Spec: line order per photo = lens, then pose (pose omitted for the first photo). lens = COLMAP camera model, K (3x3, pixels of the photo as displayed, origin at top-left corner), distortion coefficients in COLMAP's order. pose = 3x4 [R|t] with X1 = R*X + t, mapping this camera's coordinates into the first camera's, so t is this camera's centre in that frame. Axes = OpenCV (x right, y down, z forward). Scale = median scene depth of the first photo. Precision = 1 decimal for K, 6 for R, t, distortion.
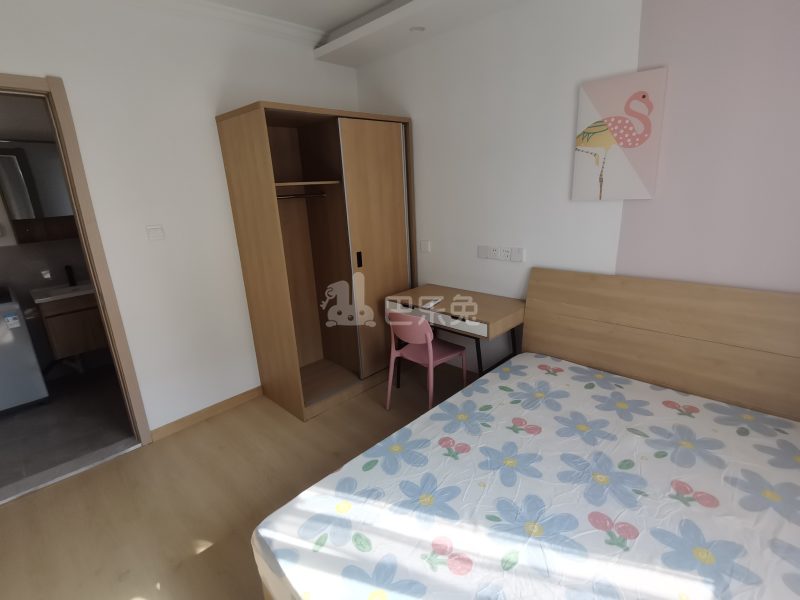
lens RADIAL K [[394.6, 0, 394.4], [0, 394.6, 302.3], [0, 0, 1]] dist [0.038545, -0.023146]
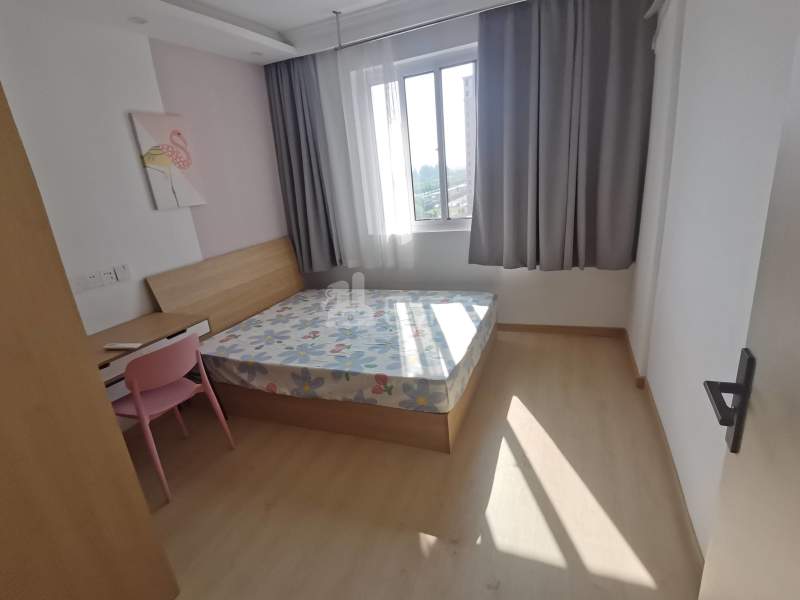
lens RADIAL K [[394.6, 0, 403.1], [0, 394.6, 297.4], [0, 0, 1]] dist [0.038545, -0.023146]
pose [[-0.380243, -0.192422, 0.904648, -1.057155], [0.374247, 0.862455, 0.340751, -0.185721], [-0.845786, 0.468130, -0.255929, 0.918134]]
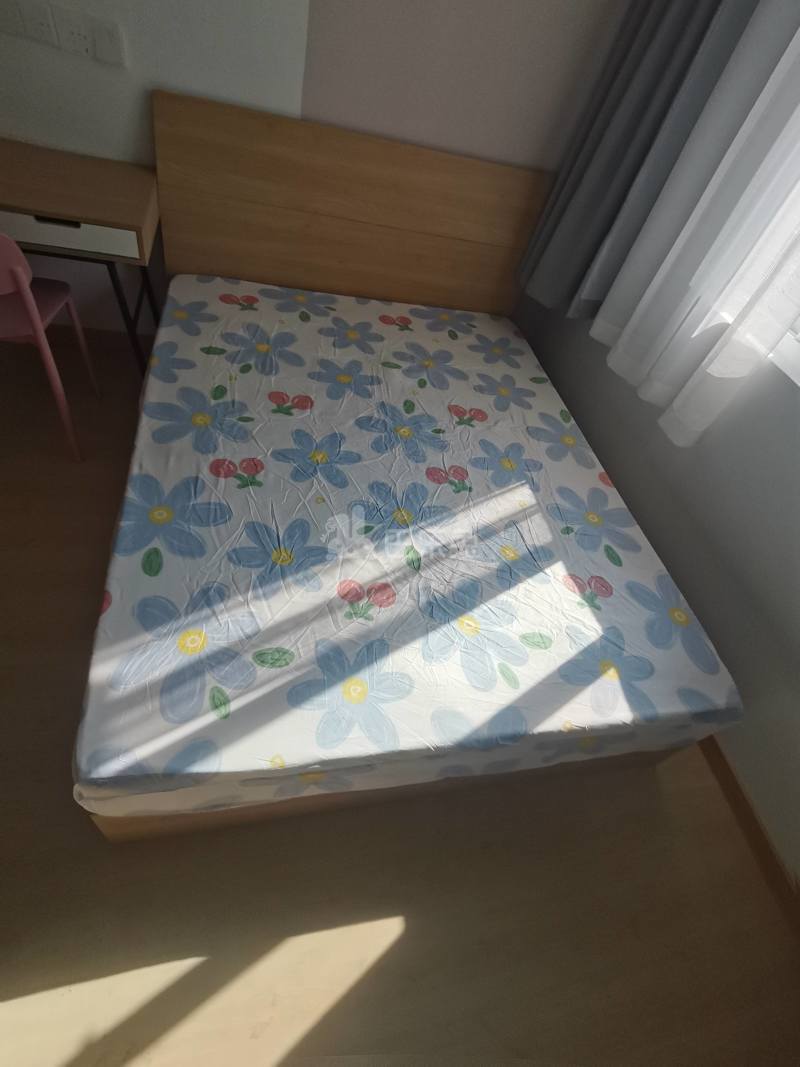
lens RADIAL K [[526.4, 0, 405.8], [0, 526.4, 537.8], [0, 0, 1]] dist [0.038545, -0.023146]
pose [[0.535978, -0.506251, 0.675601, -0.285891], [-0.010991, 0.796004, 0.605192, -0.058967], [-0.844160, -0.331795, 0.421077, 0.315621]]
